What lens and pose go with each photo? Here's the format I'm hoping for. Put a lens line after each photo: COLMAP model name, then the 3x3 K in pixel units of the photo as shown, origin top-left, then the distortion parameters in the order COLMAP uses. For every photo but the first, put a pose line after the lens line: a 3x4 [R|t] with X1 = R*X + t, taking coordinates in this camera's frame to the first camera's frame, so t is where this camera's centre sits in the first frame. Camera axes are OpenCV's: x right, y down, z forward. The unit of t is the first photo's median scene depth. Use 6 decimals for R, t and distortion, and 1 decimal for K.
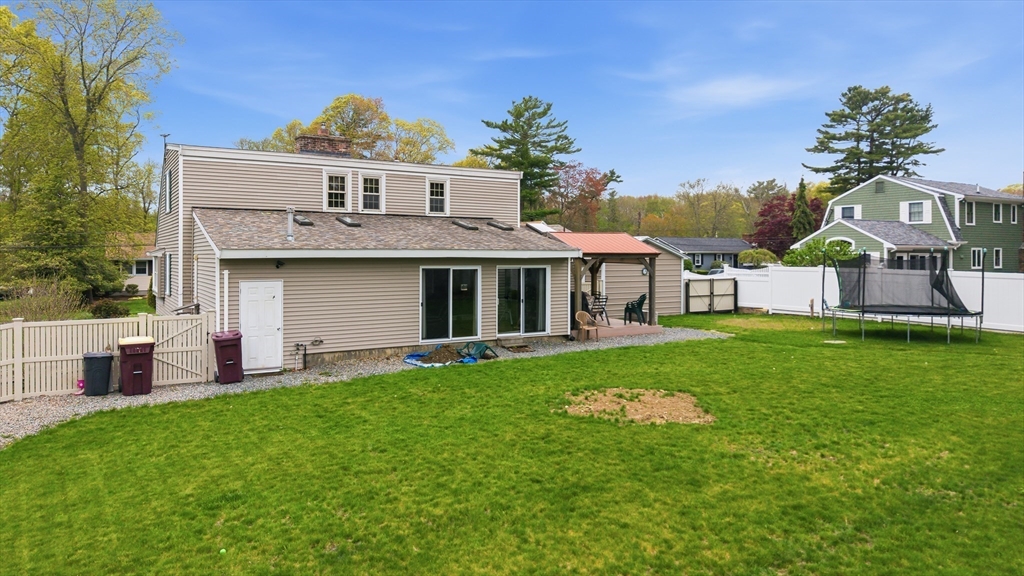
lens RADIAL K [[687.8, 0, 510.7], [0, 687.8, 284.5], [0, 0, 1]] dist [0.007931, -0.006845]
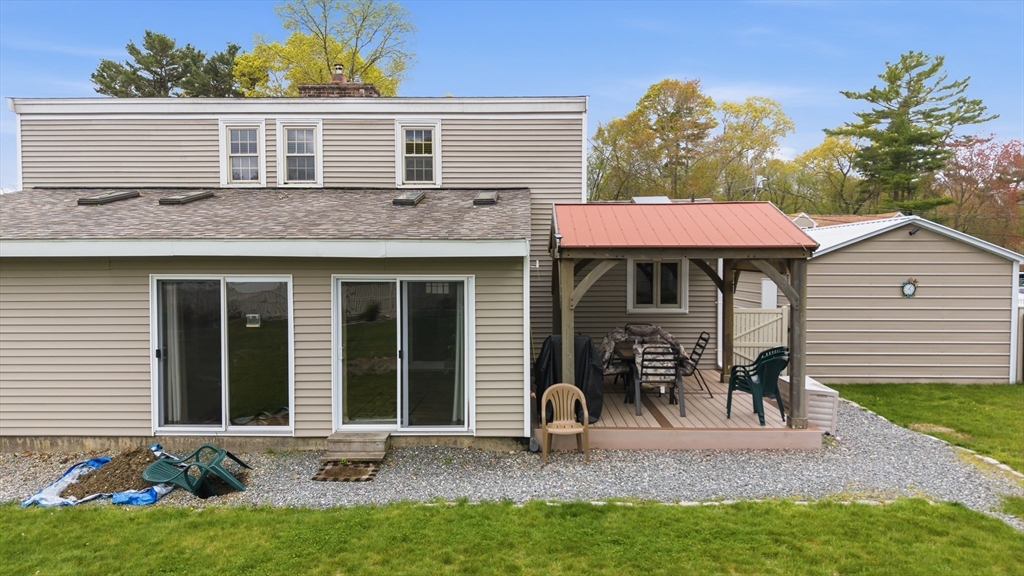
lens RADIAL K [[687.8, 0, 513.0], [0, 687.8, 287.7], [0, 0, 1]] dist [0.007931, -0.006845]
pose [[0.850065, 0.017729, -0.526379, 0.269085], [-0.020588, 0.999788, 0.000426, -0.018112], [0.526275, 0.010475, 0.850250, 0.563326]]
